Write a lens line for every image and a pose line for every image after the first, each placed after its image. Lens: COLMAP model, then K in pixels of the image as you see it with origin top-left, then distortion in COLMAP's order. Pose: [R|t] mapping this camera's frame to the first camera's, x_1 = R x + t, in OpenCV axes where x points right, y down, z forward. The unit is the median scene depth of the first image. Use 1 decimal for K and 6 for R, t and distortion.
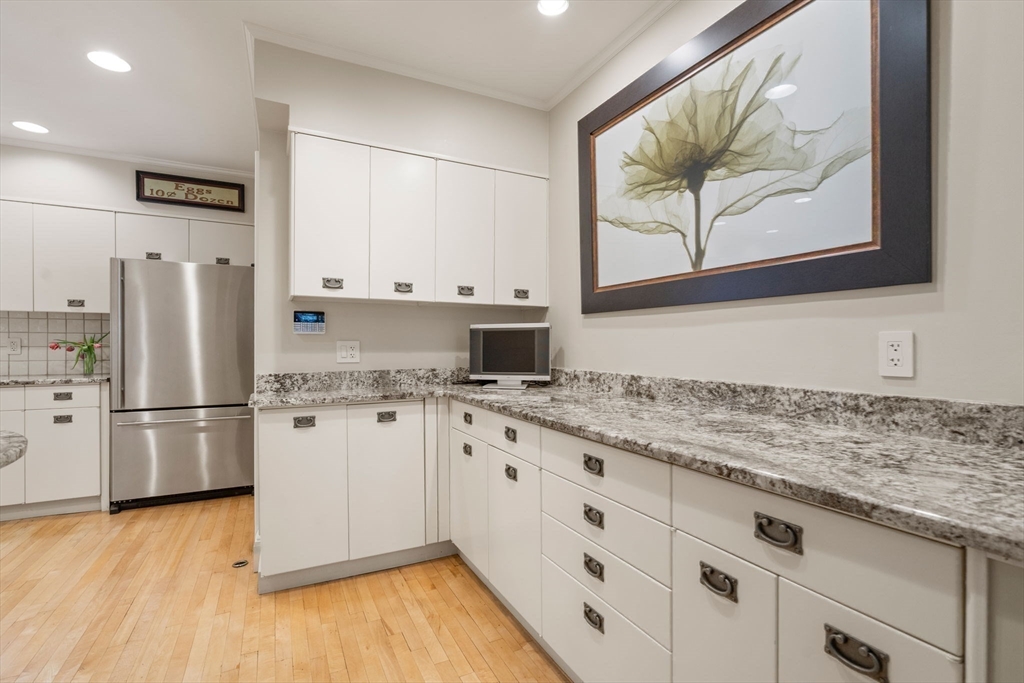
lens RADIAL K [[471.9, 0, 512.0], [0, 471.9, 344.2], [0, 0, 1]] dist [-0.004179, 0.001579]
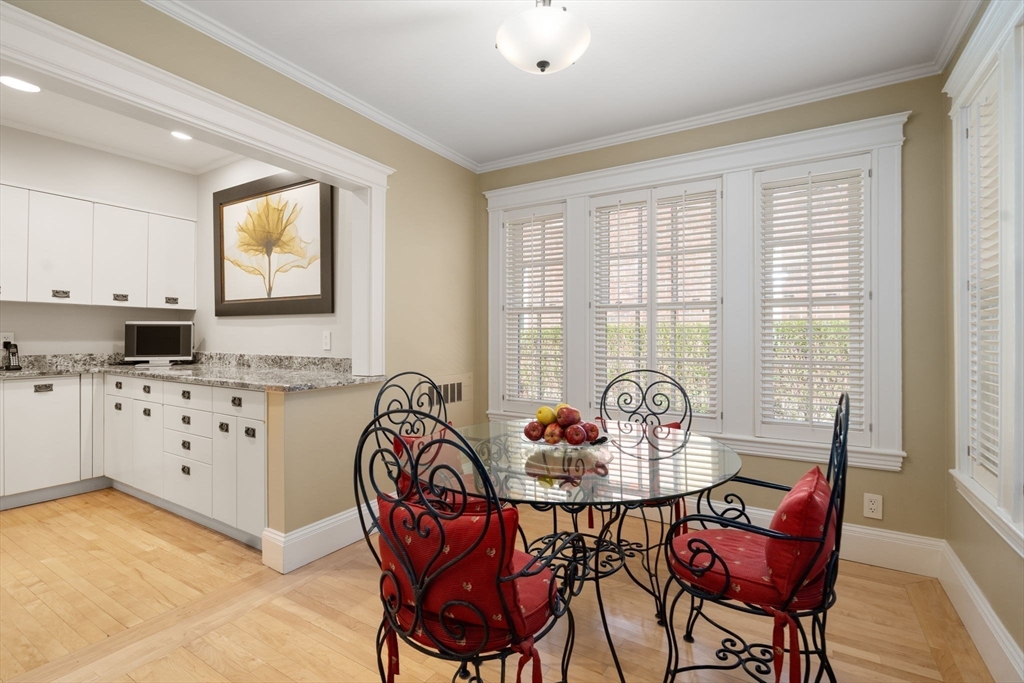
lens RADIAL K [[471.9, 0, 513.5], [0, 471.9, 335.2], [0, 0, 1]] dist [-0.004179, 0.001579]
pose [[0.855649, 0.006829, 0.517511, 0.198507], [-0.005824, 0.999977, -0.003566, -0.002611], [-0.517524, 0.000037, 0.855669, -0.897377]]
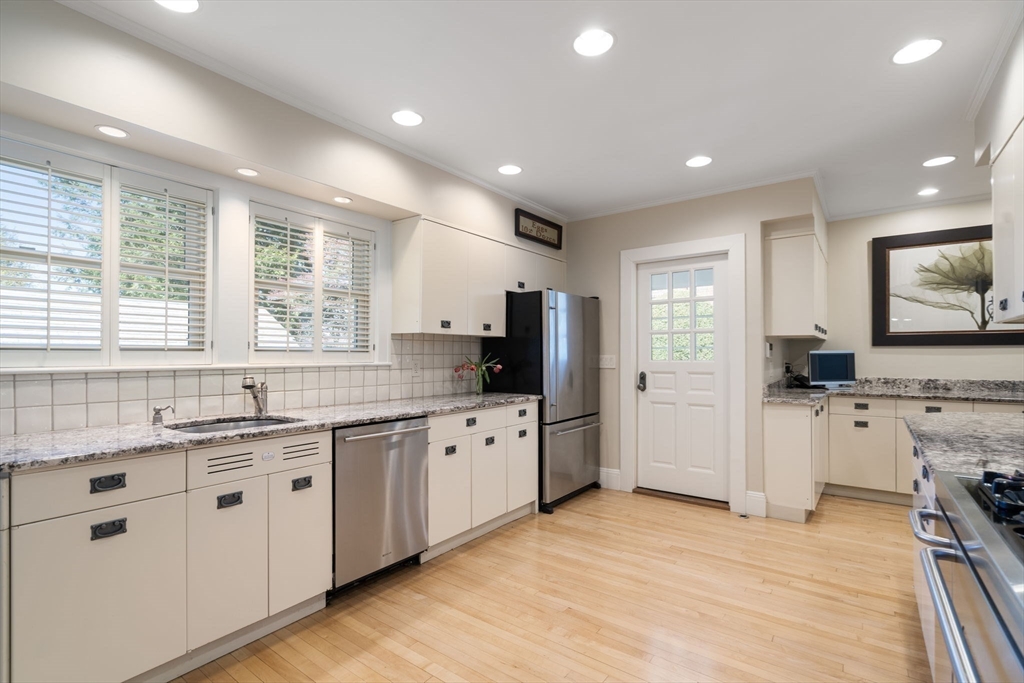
lens RADIAL K [[471.9, 0, 519.5], [0, 471.9, 352.4], [0, 0, 1]] dist [-0.004179, 0.001579]
pose [[0.894091, -0.000224, 0.447886, -1.968819], [0.001805, 0.999994, -0.003102, -0.038778], [-0.447882, 0.003582, 0.894085, 0.008356]]
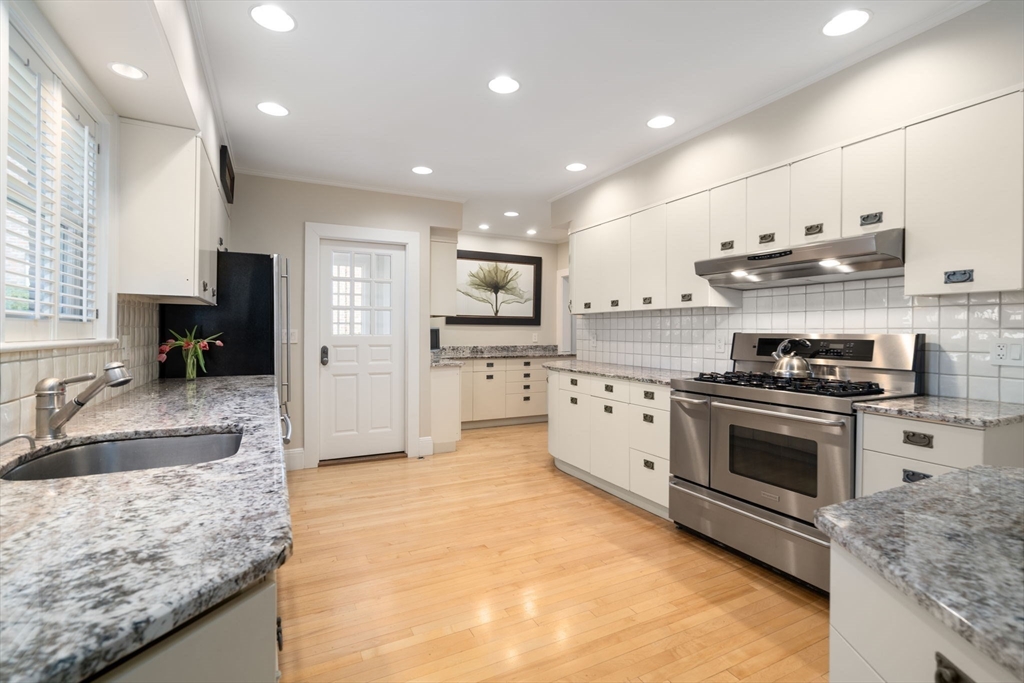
lens RADIAL K [[471.9, 0, 511.6], [0, 471.9, 335.0], [0, 0, 1]] dist [-0.004179, 0.001579]
pose [[0.000481, -0.009283, 0.999957, -2.564646], [-0.005623, 0.999941, 0.009286, -0.032407], [-0.999984, -0.005627, 0.000428, 0.690283]]
